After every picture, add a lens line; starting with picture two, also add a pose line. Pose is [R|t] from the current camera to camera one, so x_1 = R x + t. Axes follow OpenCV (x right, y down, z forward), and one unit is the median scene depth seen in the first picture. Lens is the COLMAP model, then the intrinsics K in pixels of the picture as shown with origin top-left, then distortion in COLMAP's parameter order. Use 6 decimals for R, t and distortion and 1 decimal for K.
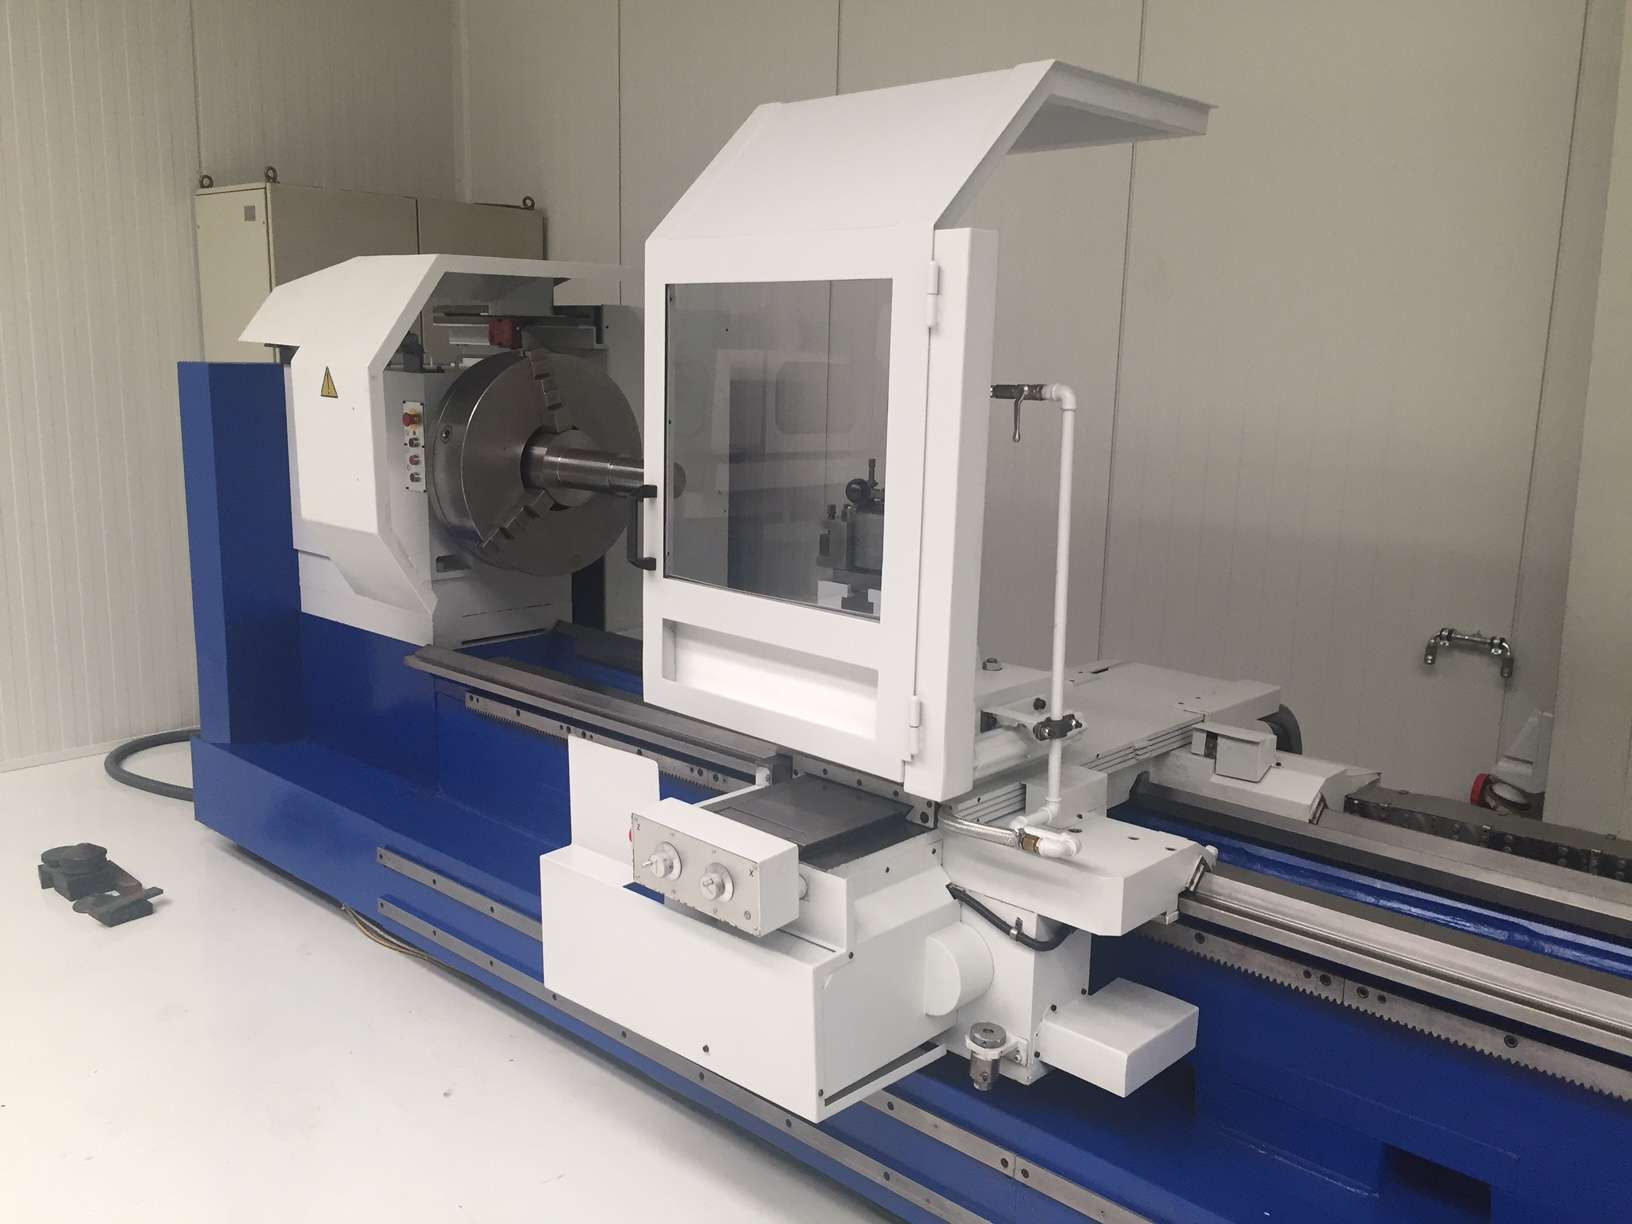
lens RADIAL K [[1392.4, 0, 816.0], [0, 1392.4, 612.0], [0, 0, 1]] dist [0.085725, -0.096593]
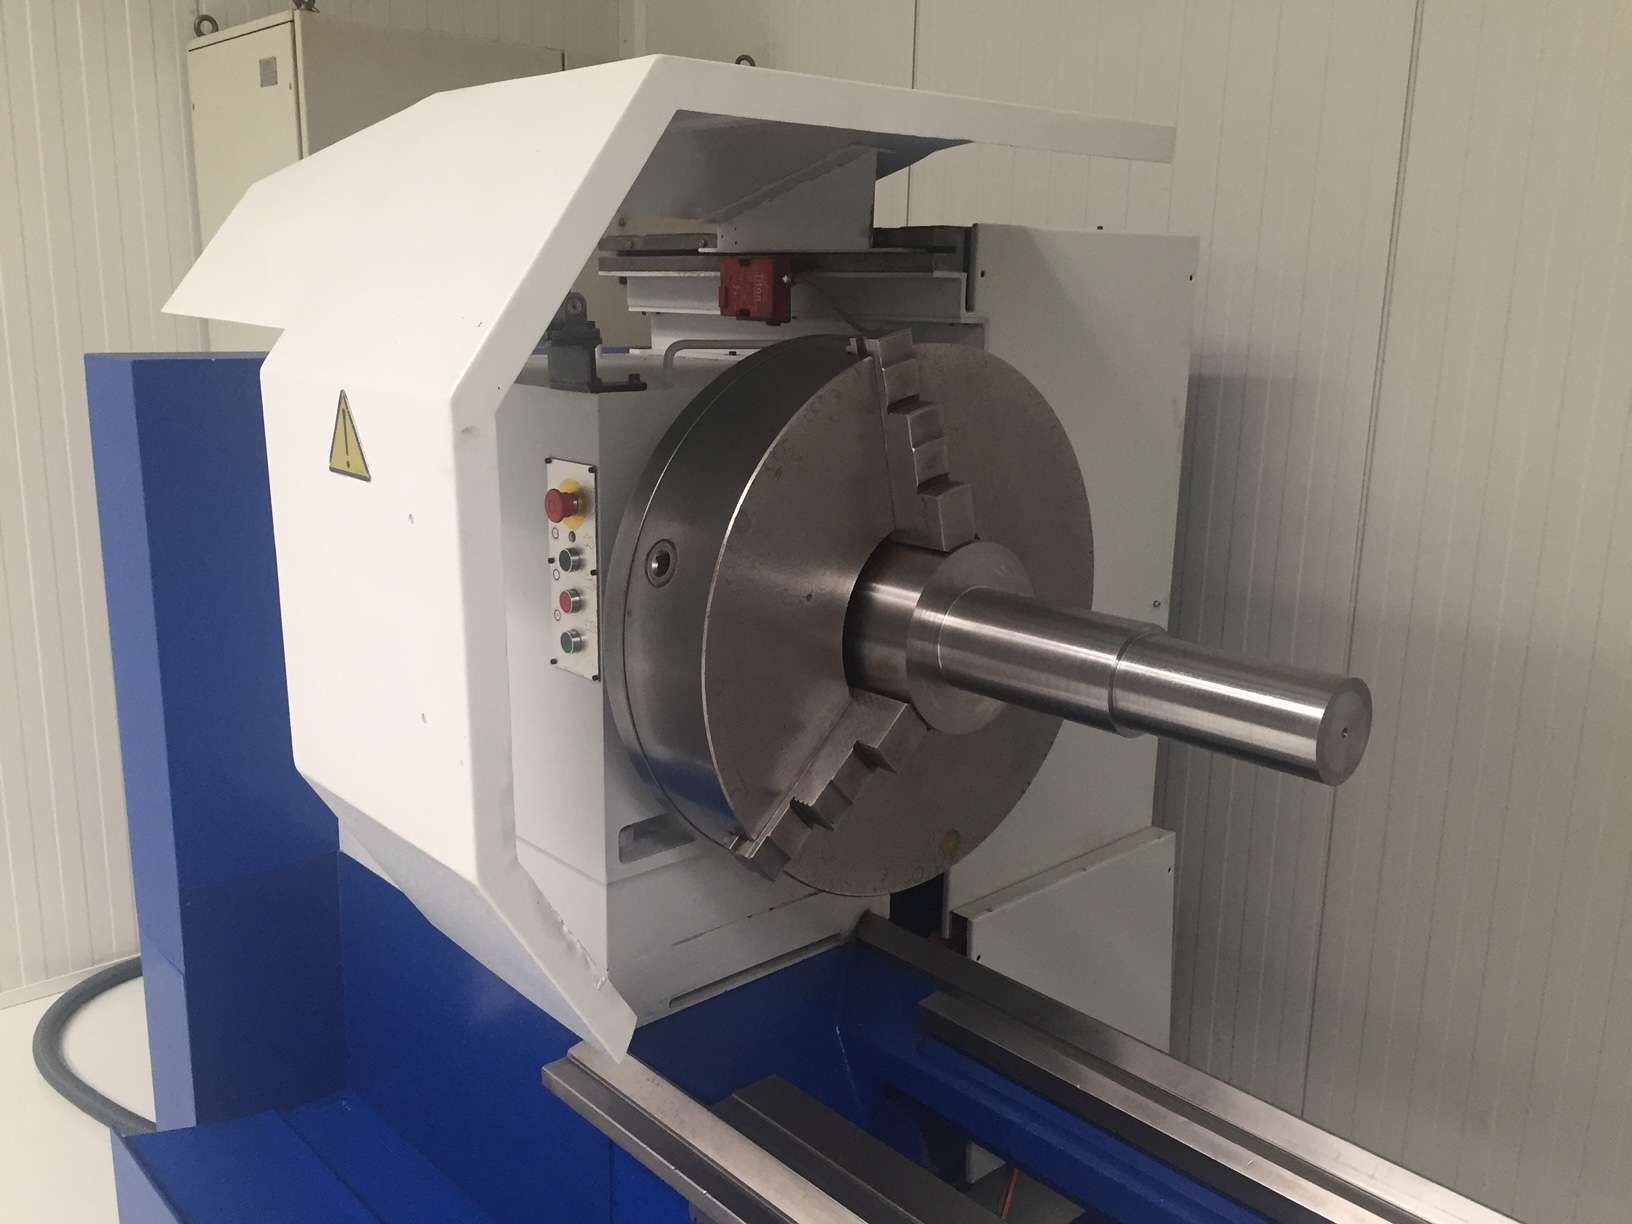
lens RADIAL K [[1392.4, 0, 816.0], [0, 1392.4, 612.0], [0, 0, 1]] dist [0.085725, -0.096593]
pose [[0.996644, 0.014963, -0.080478, -0.181361], [-0.012356, 0.999386, 0.032788, -0.119389], [0.080919, -0.031683, 0.996217, 0.595140]]
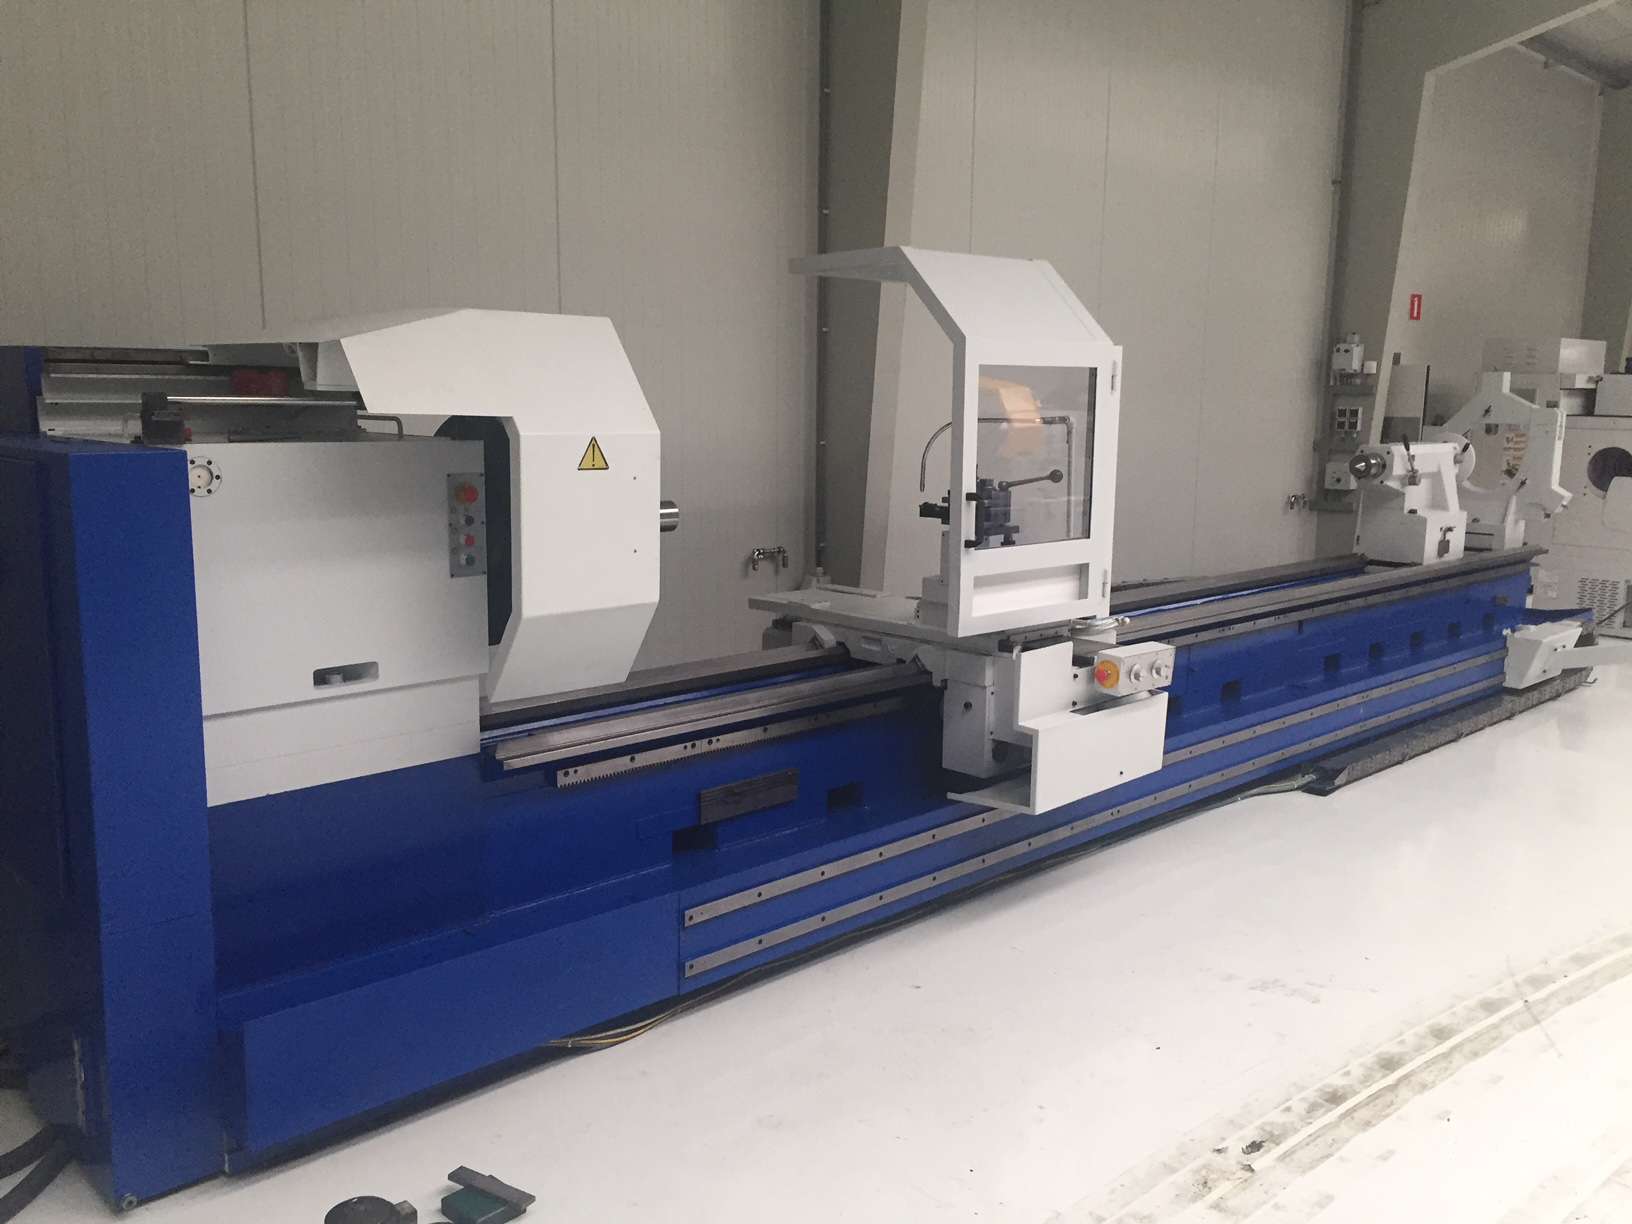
lens RADIAL K [[1392.4, 0, 816.0], [0, 1392.4, 612.0], [0, 0, 1]] dist [0.085725, -0.096593]
pose [[0.037311, -0.179007, 0.983140, -1.137224], [0.178458, 0.969204, 0.169697, -0.173728], [-0.983240, 0.169117, 0.068107, 0.736484]]
